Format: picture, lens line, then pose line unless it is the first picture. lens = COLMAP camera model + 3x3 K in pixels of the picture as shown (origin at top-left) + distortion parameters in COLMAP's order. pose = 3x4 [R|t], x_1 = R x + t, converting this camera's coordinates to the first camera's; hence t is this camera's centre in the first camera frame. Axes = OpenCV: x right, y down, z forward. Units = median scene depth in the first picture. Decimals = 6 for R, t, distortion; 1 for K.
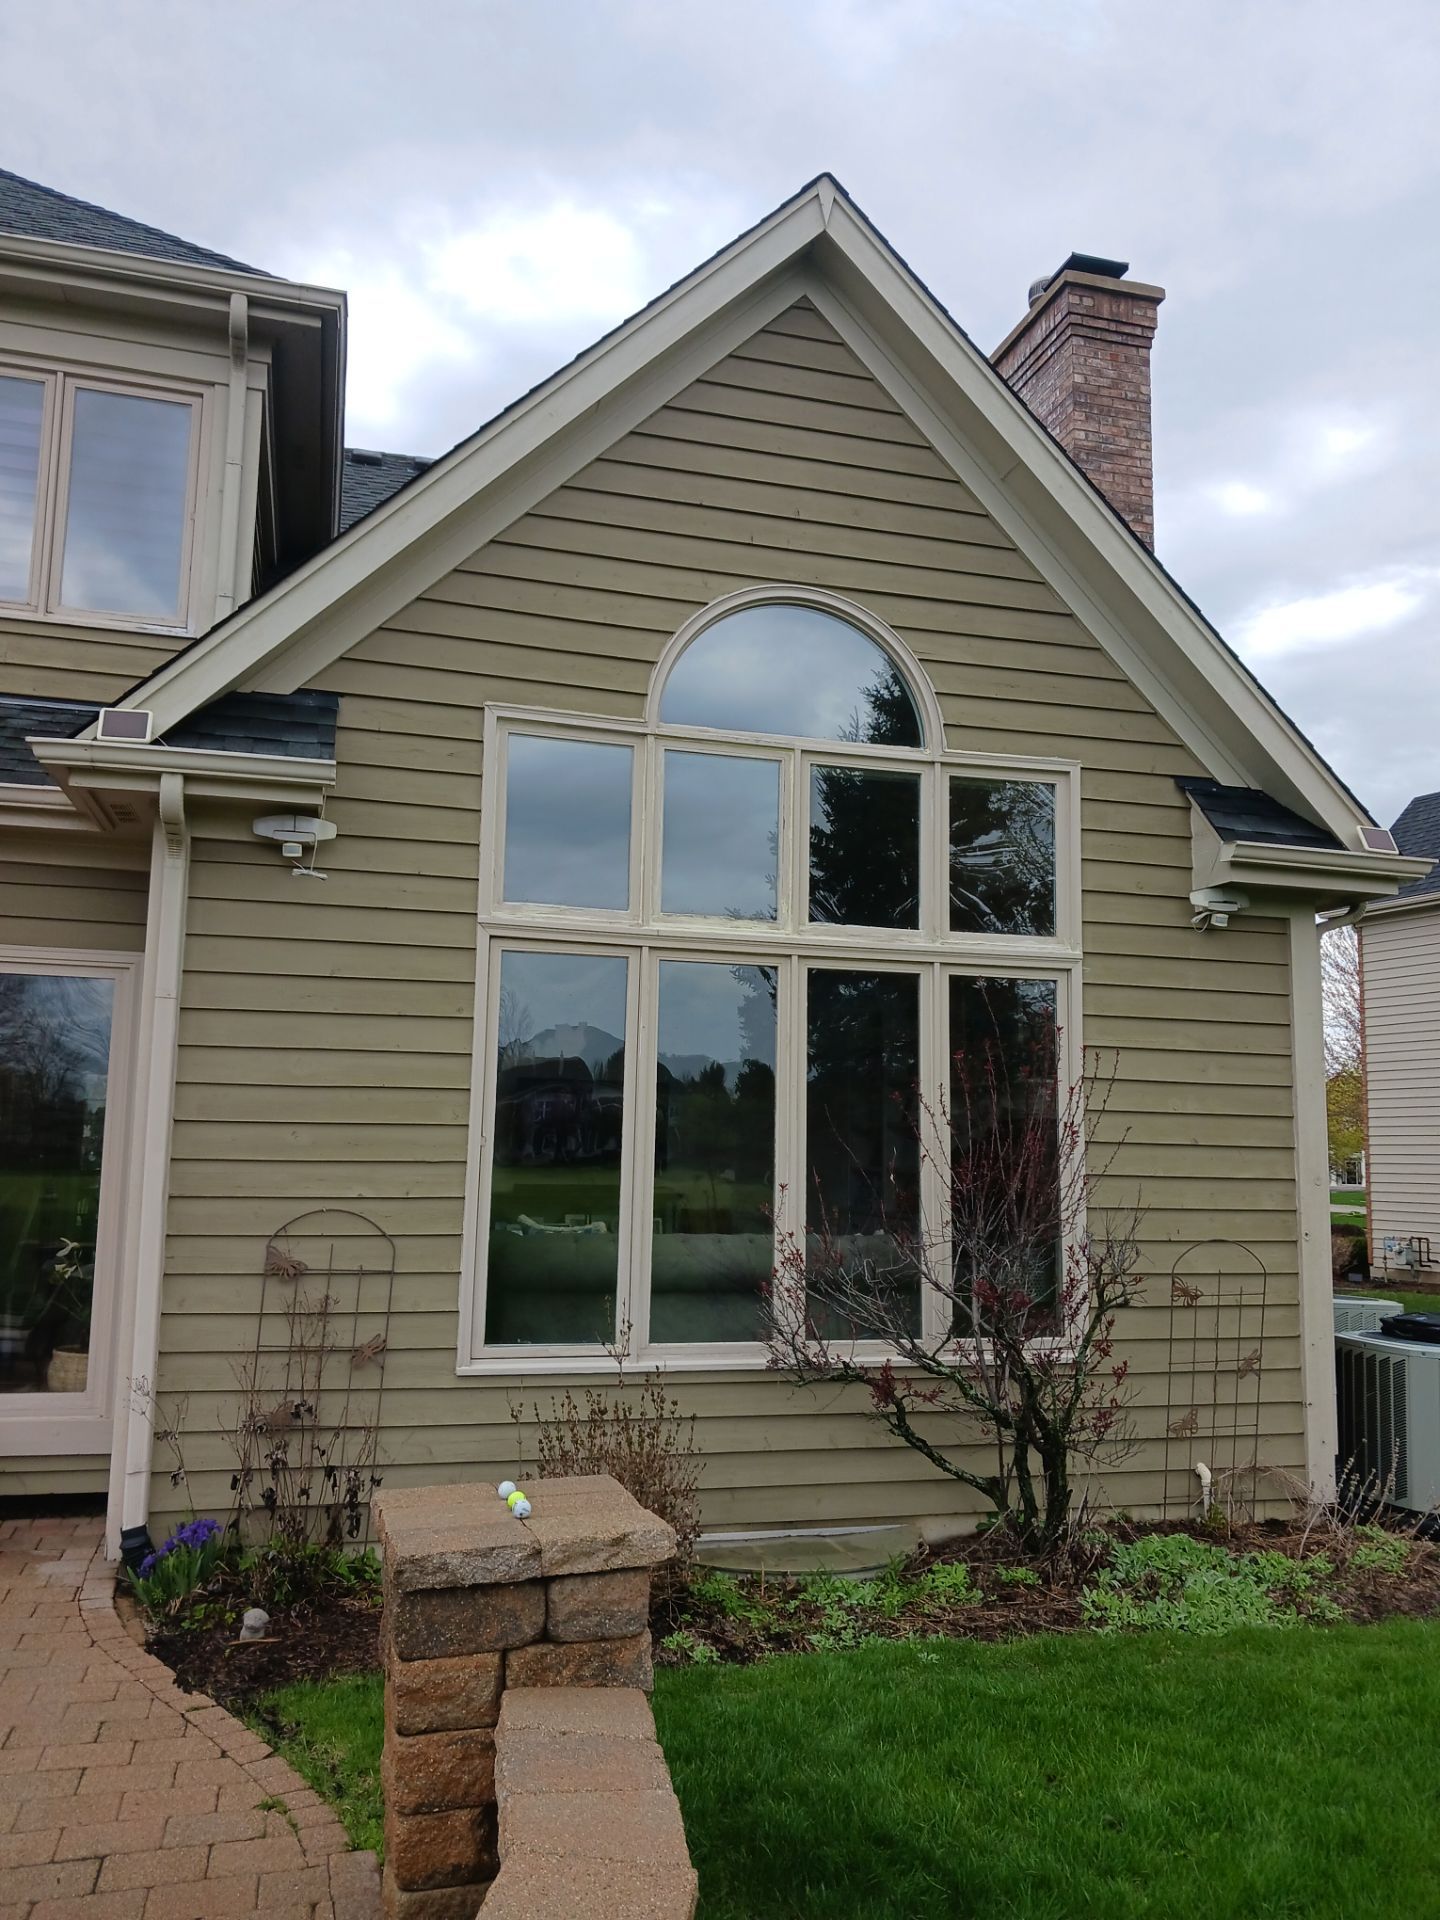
lens RADIAL K [[1502.1, 0, 653.6], [0, 1502.1, 959.2], [0, 0, 1]] dist [0.061815, -0.150478]
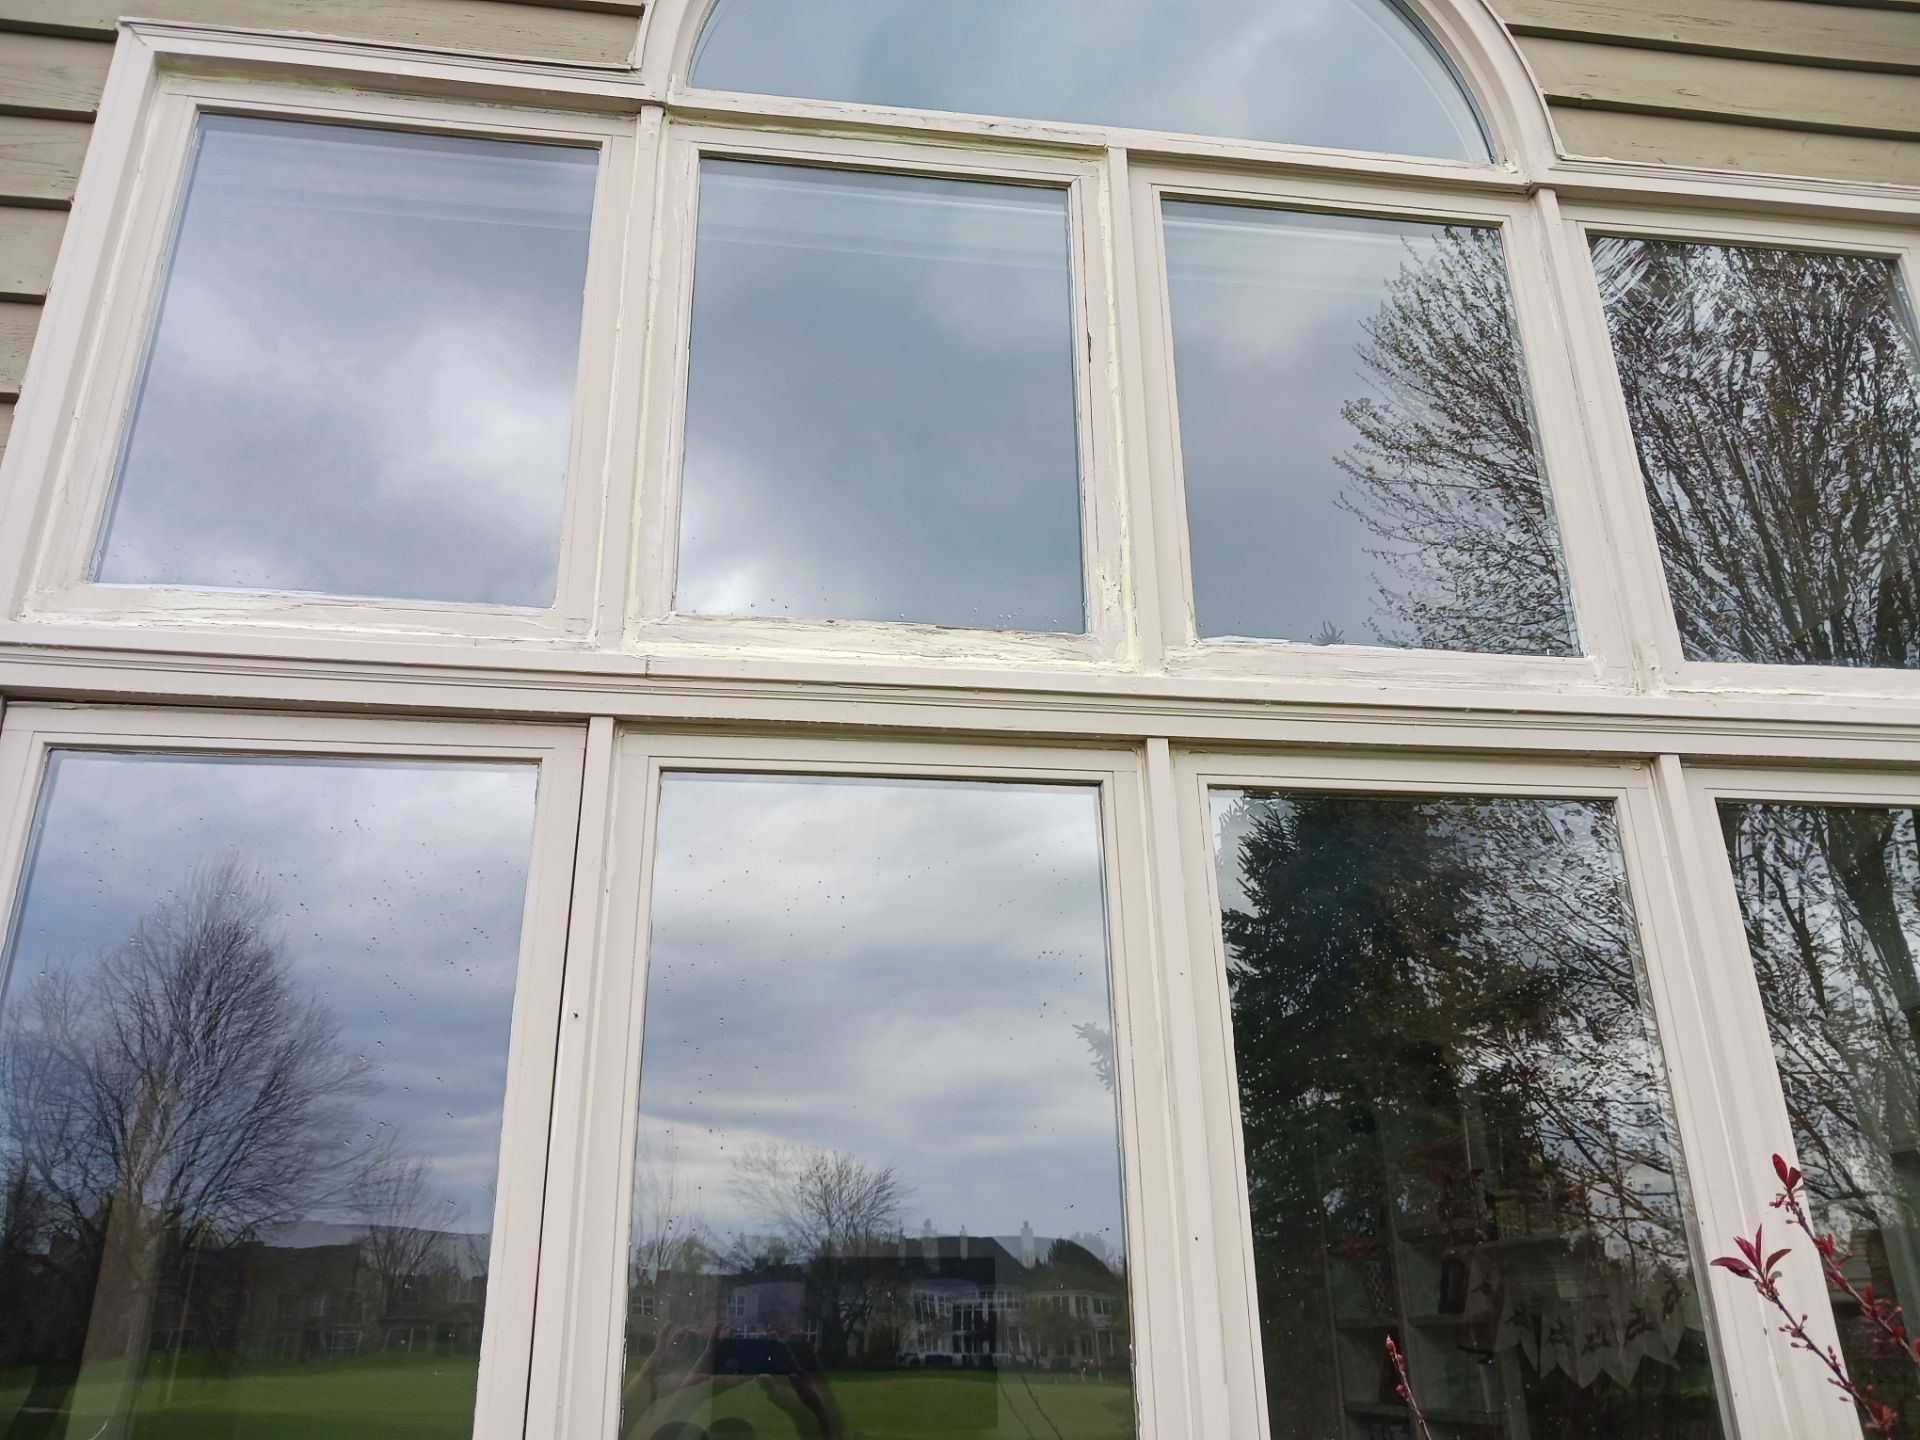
lens RADIAL K [[1473.2, 0, 960.0], [0, 1473.2, 720.0], [0, 0, 1]] dist [0.051533, -0.070160]
pose [[0.995195, -0.066683, -0.071693, 0.080887], [0.046508, 0.966300, -0.253181, 0.068064], [0.086160, 0.248630, 0.964759, 0.754999]]
